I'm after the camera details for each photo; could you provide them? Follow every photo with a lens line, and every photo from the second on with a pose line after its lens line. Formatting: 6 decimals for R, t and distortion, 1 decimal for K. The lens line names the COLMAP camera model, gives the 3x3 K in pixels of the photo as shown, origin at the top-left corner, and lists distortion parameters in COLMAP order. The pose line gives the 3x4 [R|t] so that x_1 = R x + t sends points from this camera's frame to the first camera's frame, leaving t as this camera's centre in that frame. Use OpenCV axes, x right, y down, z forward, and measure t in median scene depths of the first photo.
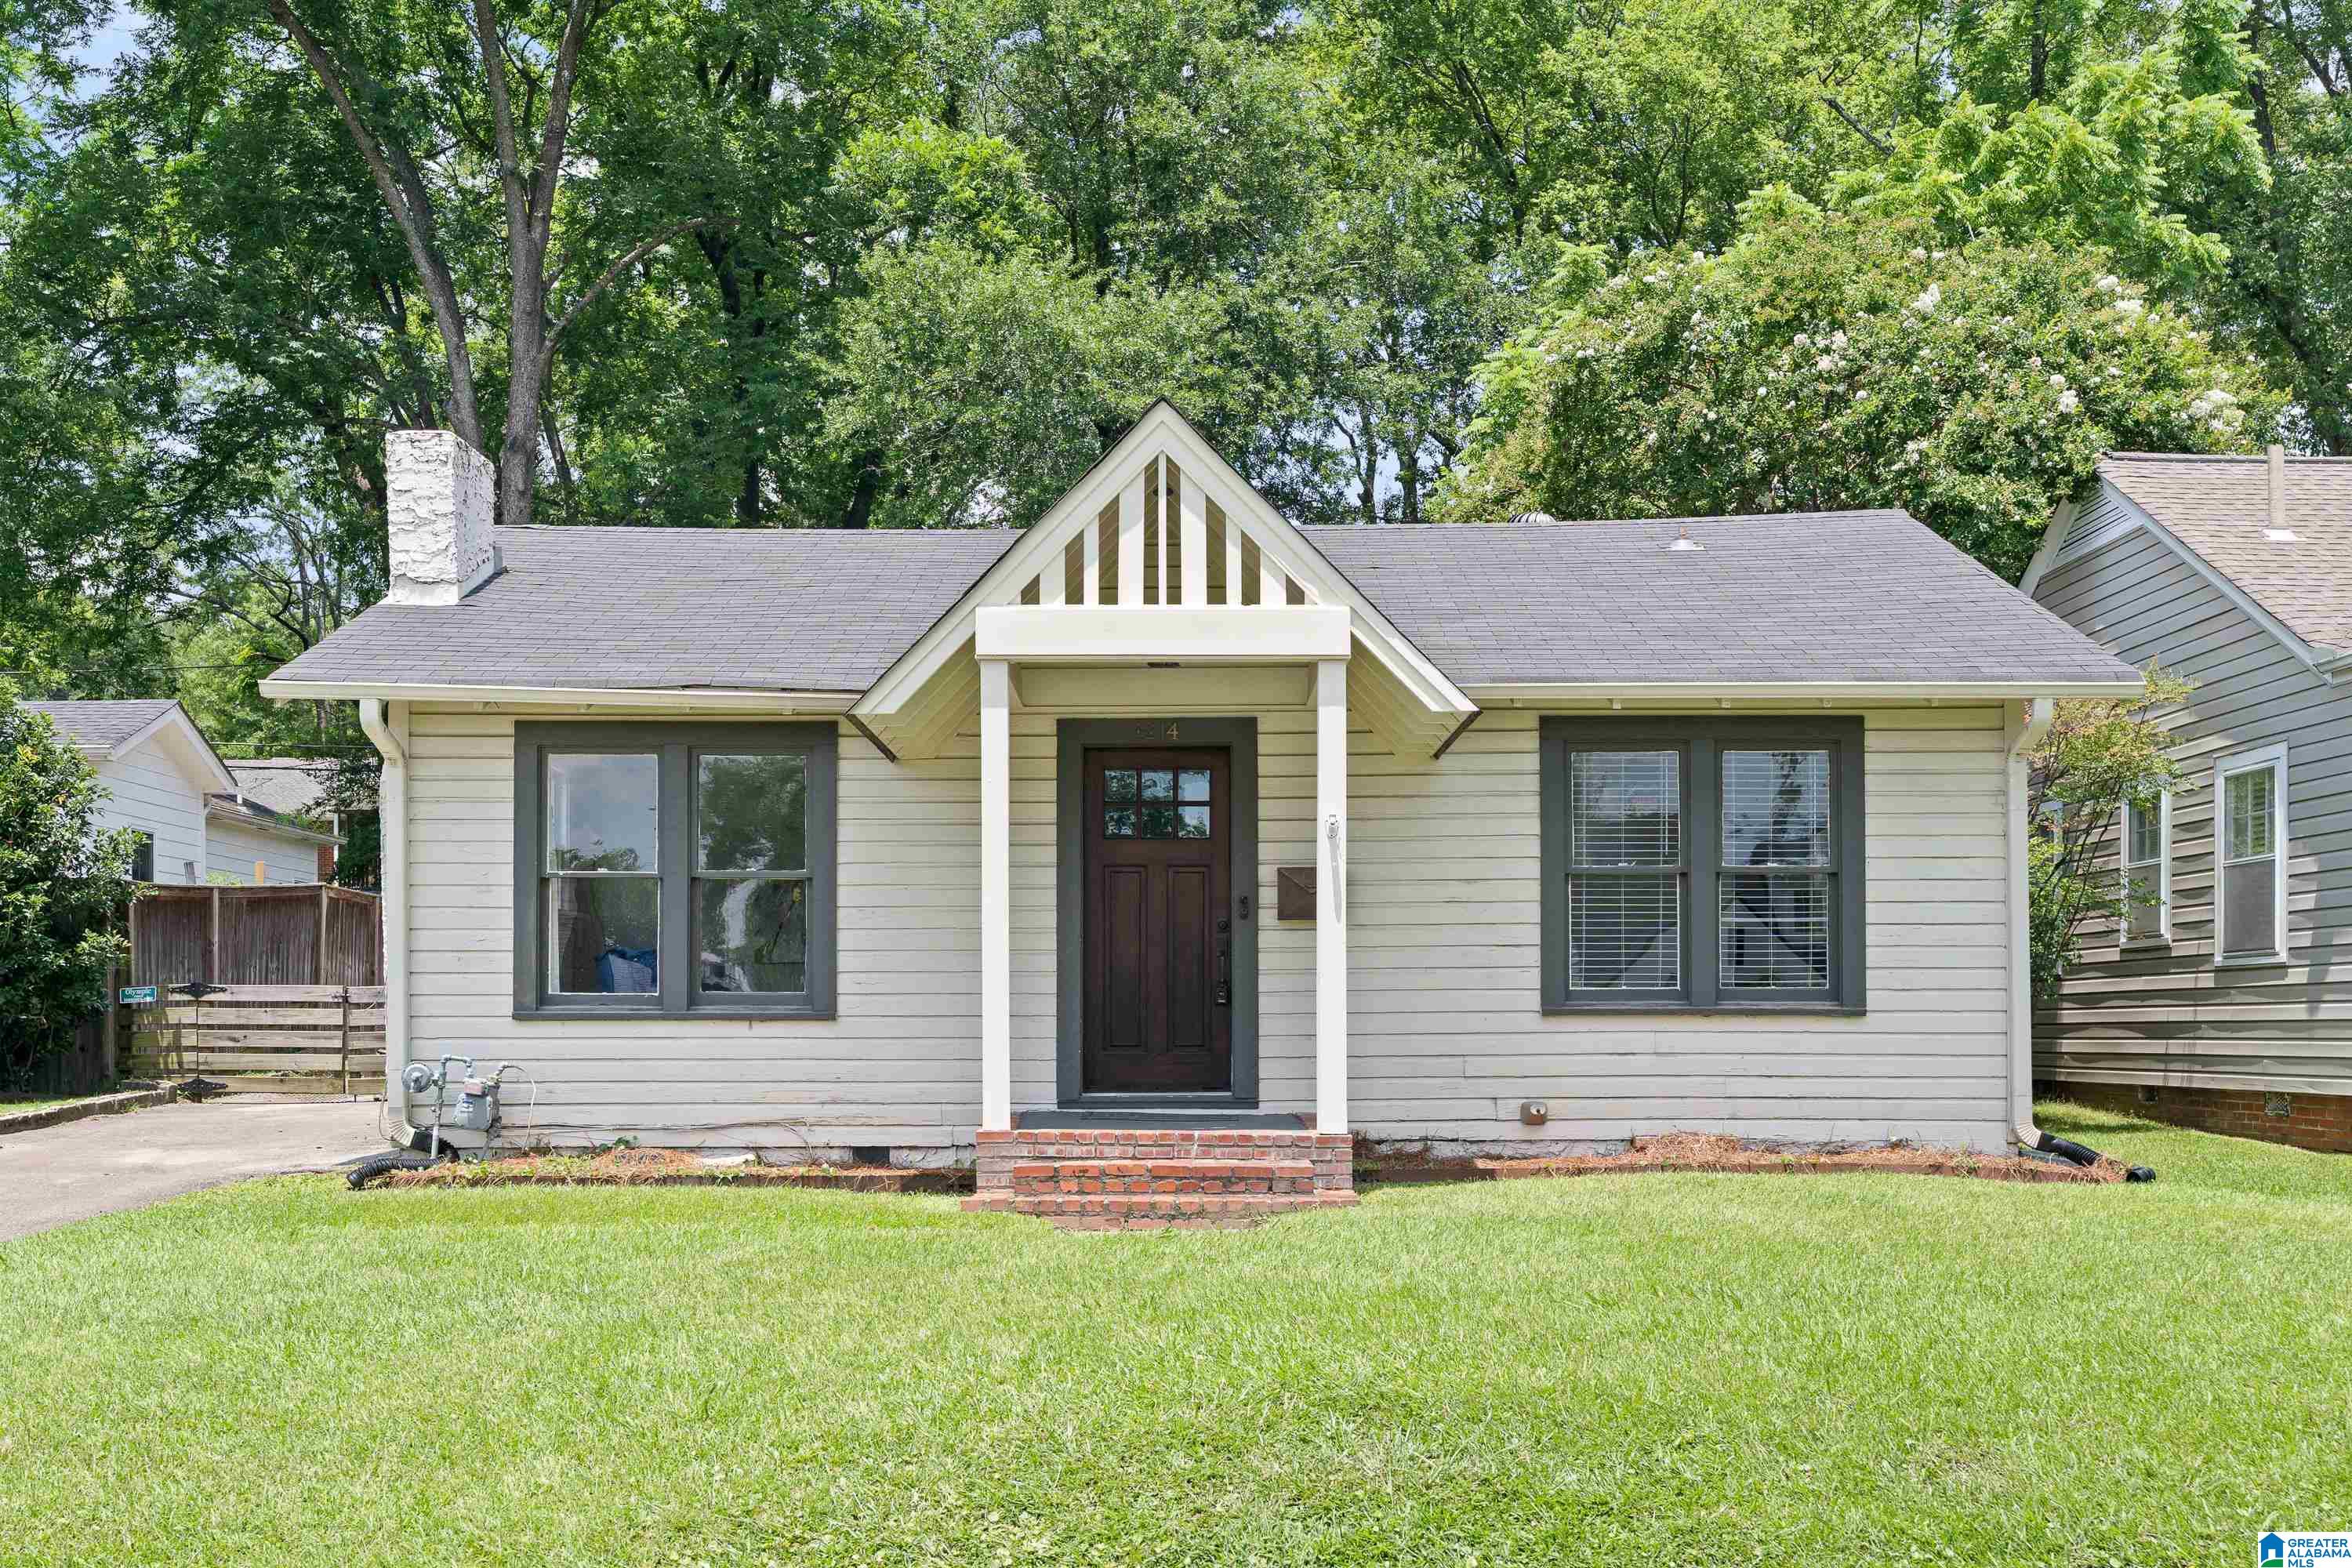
lens RADIAL K [[2353.7, 0, 1177.2], [0, 2353.7, 808.4], [0, 0, 1]] dist [-0.012272, 0.000000]
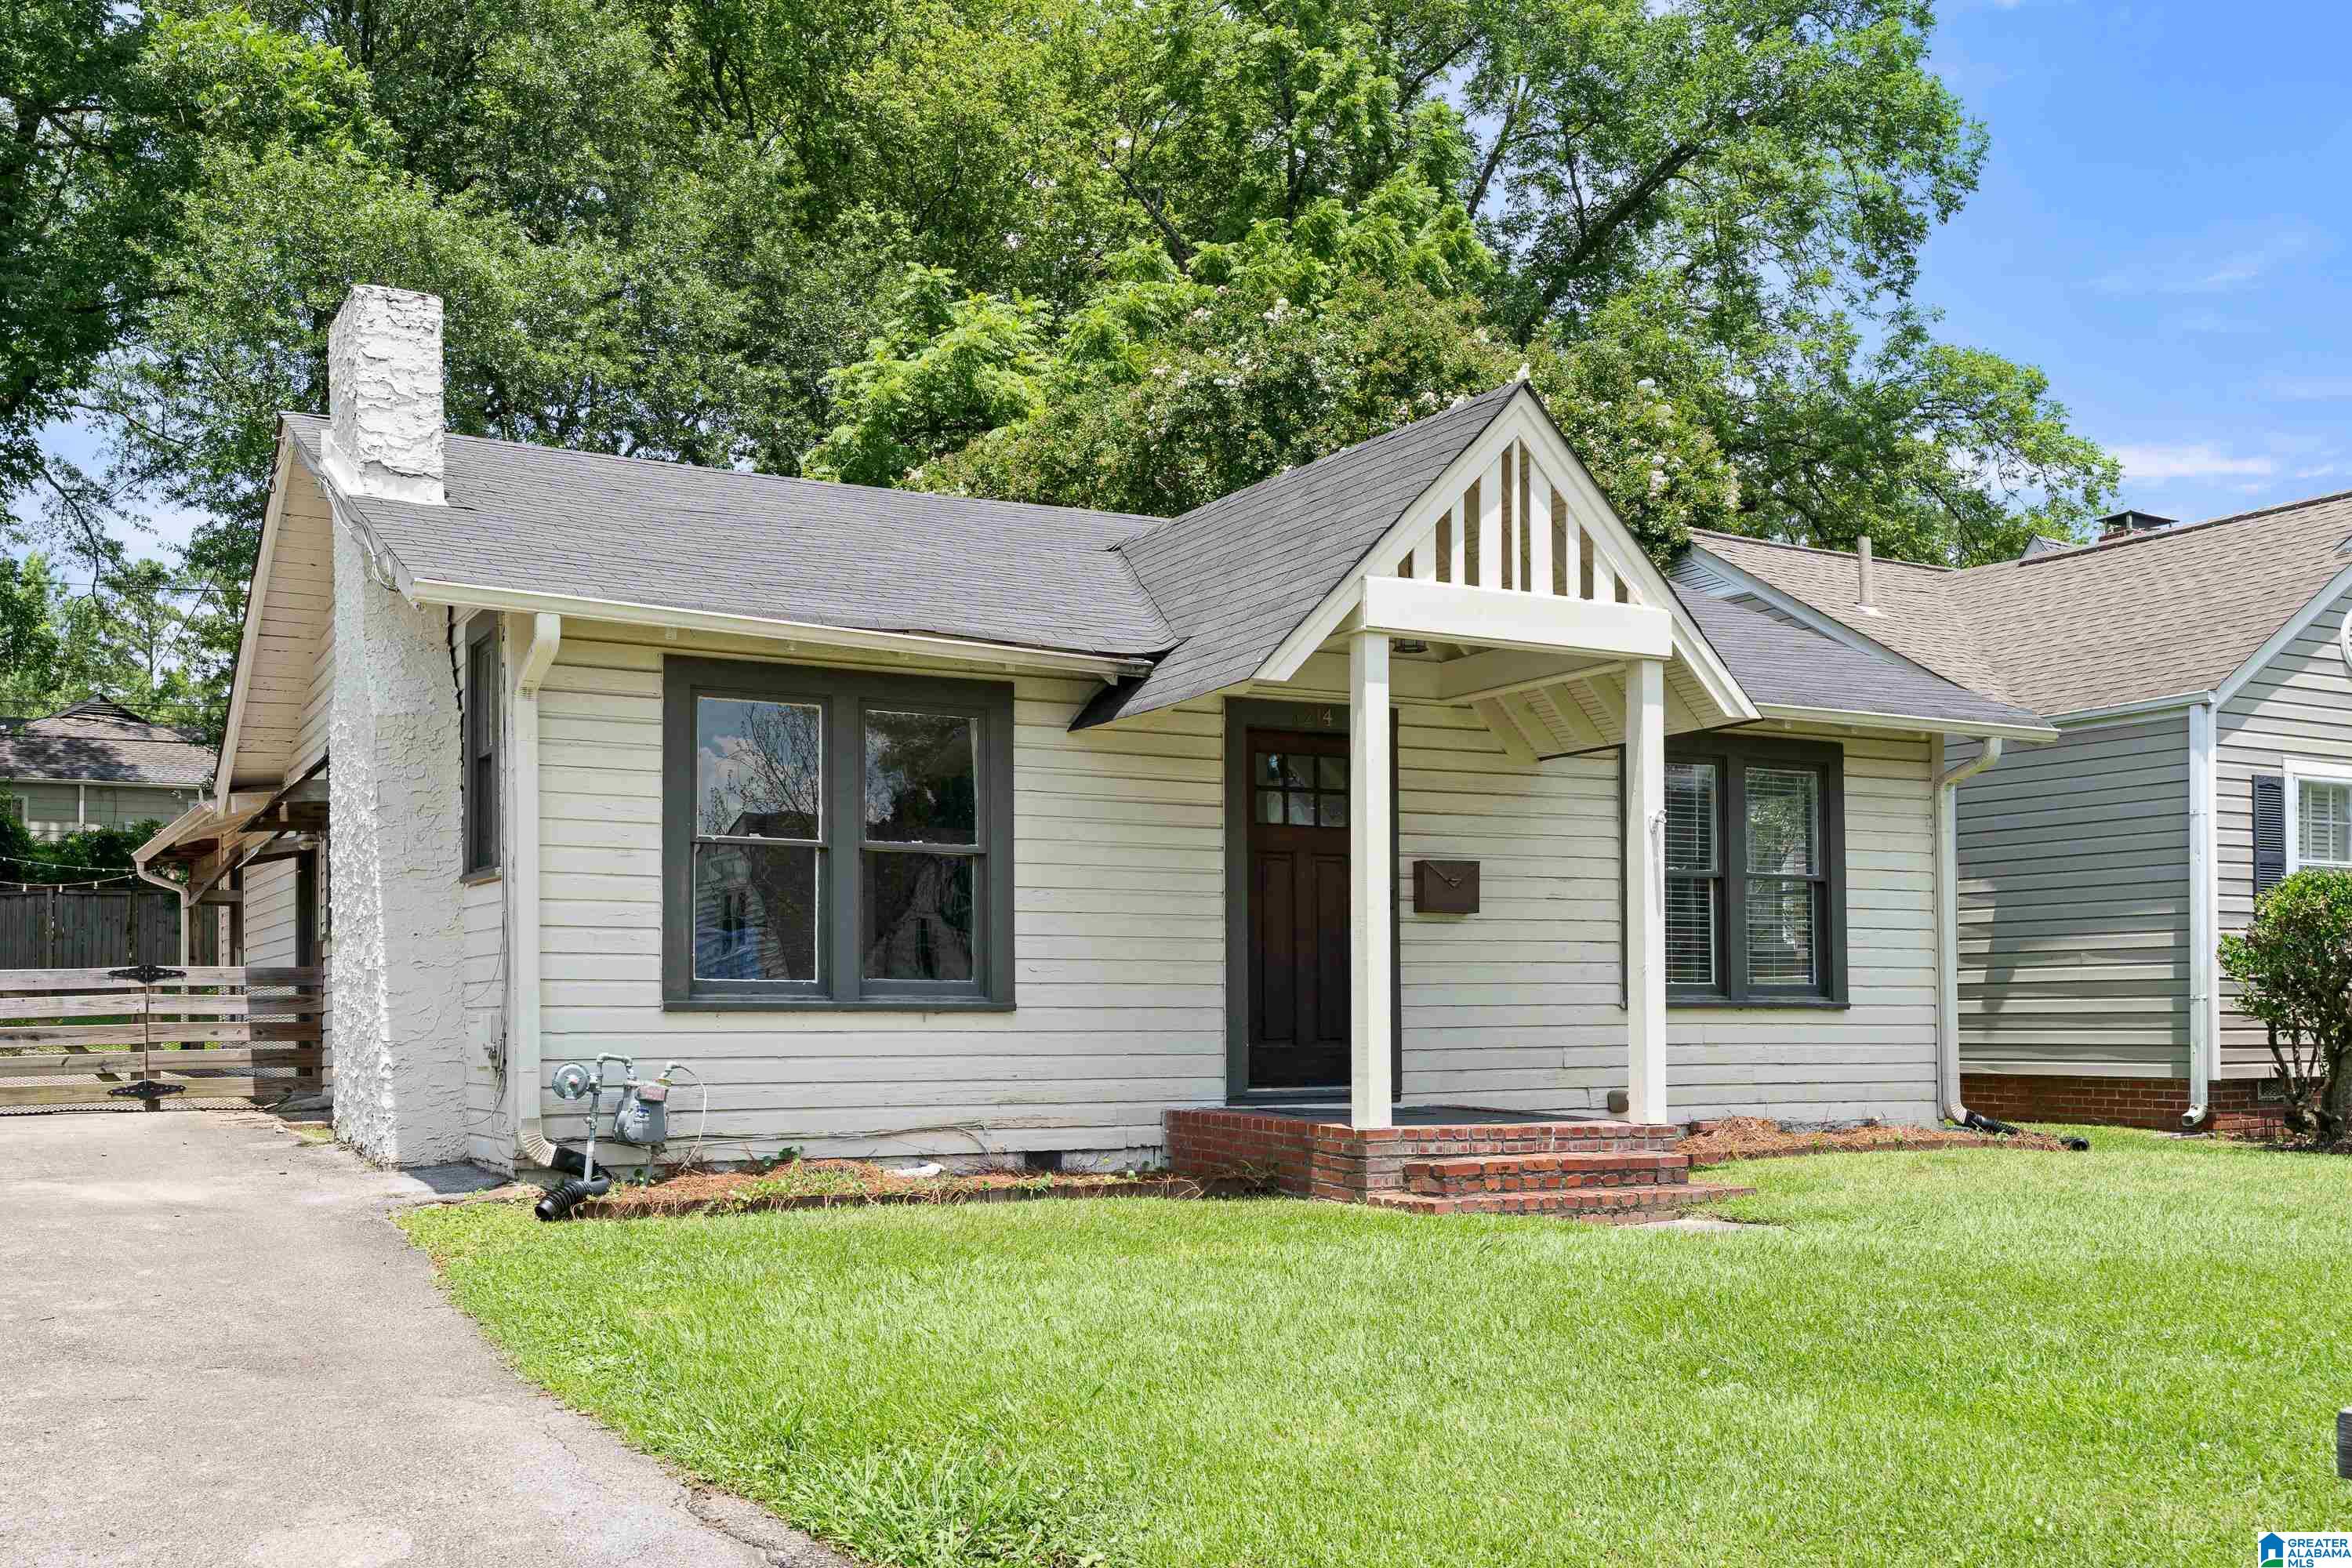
lens RADIAL K [[2231.5, 0, 1176.1], [0, 2231.5, 760.8], [0, 0, 1]] dist [-0.002067, 0.000000]
pose [[0.875323, 0.055656, 0.480324, -0.510333], [-0.044197, 0.998404, -0.035144, 0.021095], [-0.481514, 0.009534, 0.876387, 0.217158]]
